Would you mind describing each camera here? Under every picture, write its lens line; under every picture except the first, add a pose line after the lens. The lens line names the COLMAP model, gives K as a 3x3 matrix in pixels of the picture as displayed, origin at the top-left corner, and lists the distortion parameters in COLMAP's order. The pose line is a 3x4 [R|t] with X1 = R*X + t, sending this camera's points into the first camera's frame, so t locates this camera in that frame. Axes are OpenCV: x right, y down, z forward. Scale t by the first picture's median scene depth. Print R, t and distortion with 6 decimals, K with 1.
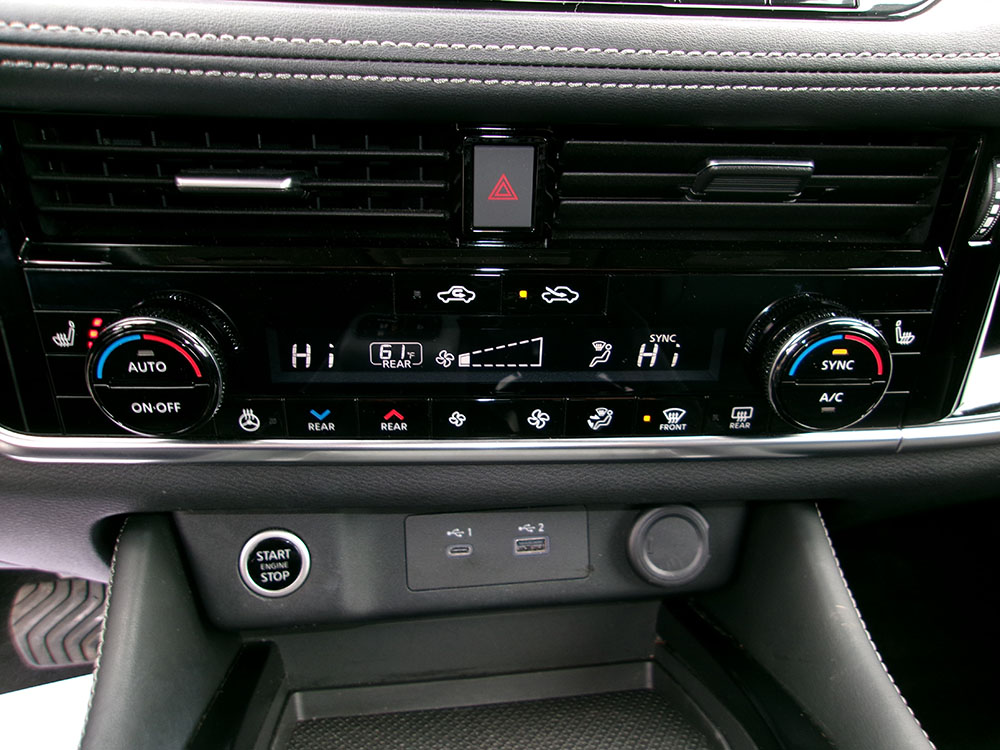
lens RADIAL K [[770.7, 0, 500.0], [0, 770.7, 375.0], [0, 0, 1]] dist [-0.027880, 0.052948]
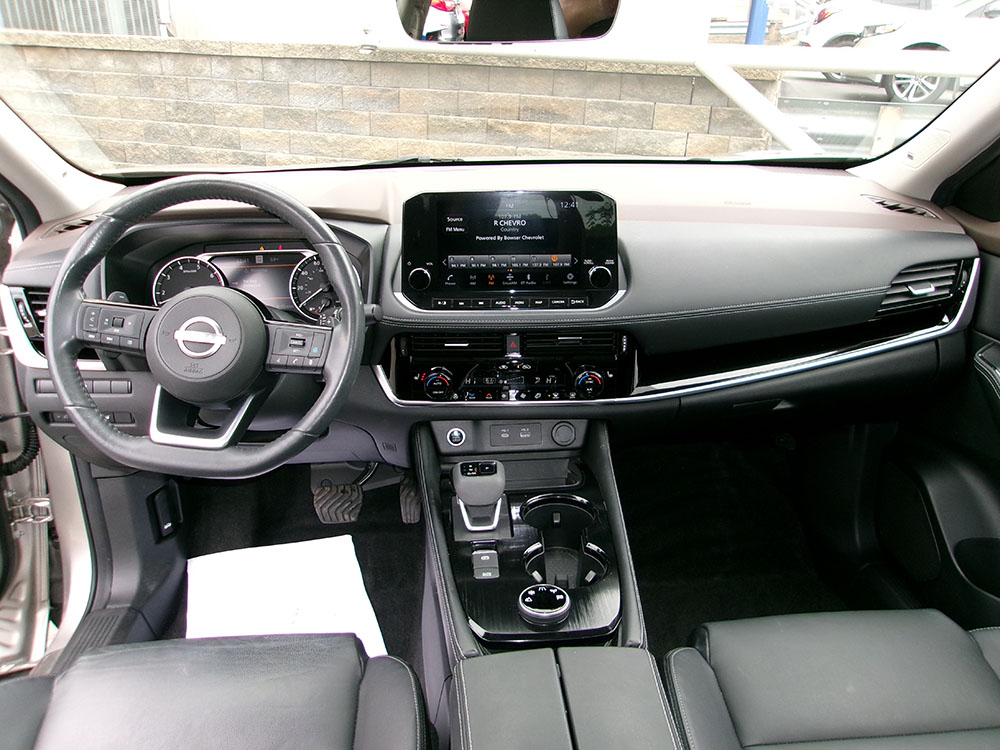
lens RADIAL K [[769.5, 0, 495.5], [0, 769.5, 378.8], [0, 0, 1]] dist [-0.037025, 0.044822]
pose [[0.997169, -0.008802, -0.074680, 0.219235], [0.005243, 0.998847, -0.047723, 0.167294], [0.075014, 0.047196, 0.996065, -3.273143]]
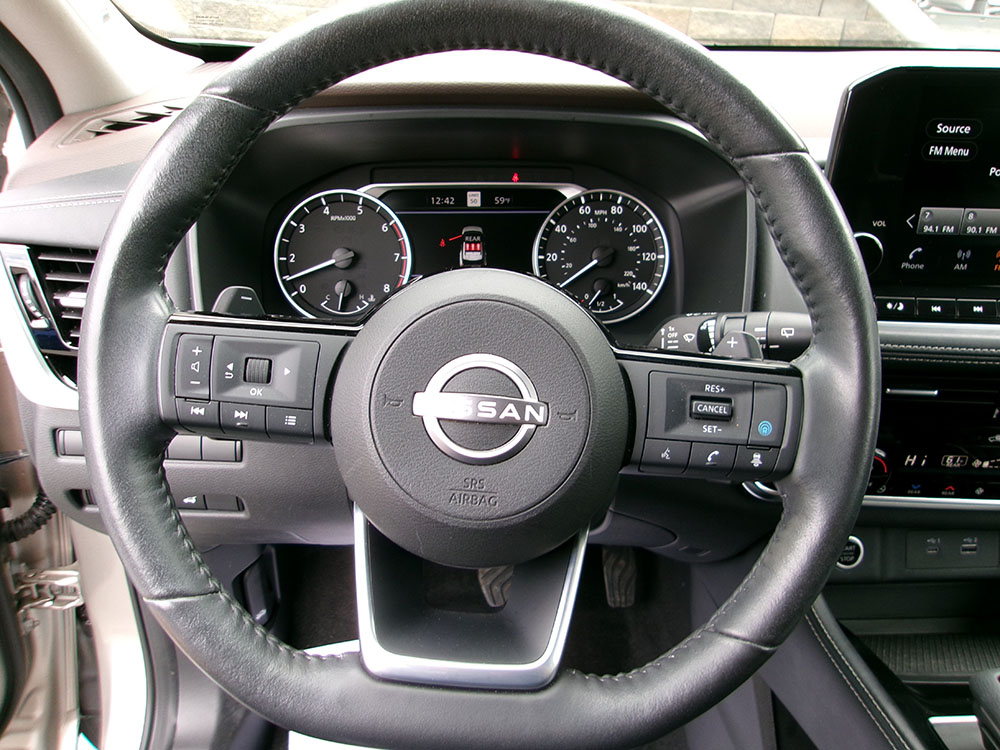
lens RADIAL K [[779.1, 0, 496.8], [0, 779.1, 383.3], [0, 0, 1]] dist [-0.032745, 0.032364]
pose [[0.995422, 0.030764, -0.090496, -1.224598], [-0.027561, 0.998956, 0.036436, -0.288329], [0.091523, -0.033776, 0.995230, -1.276034]]
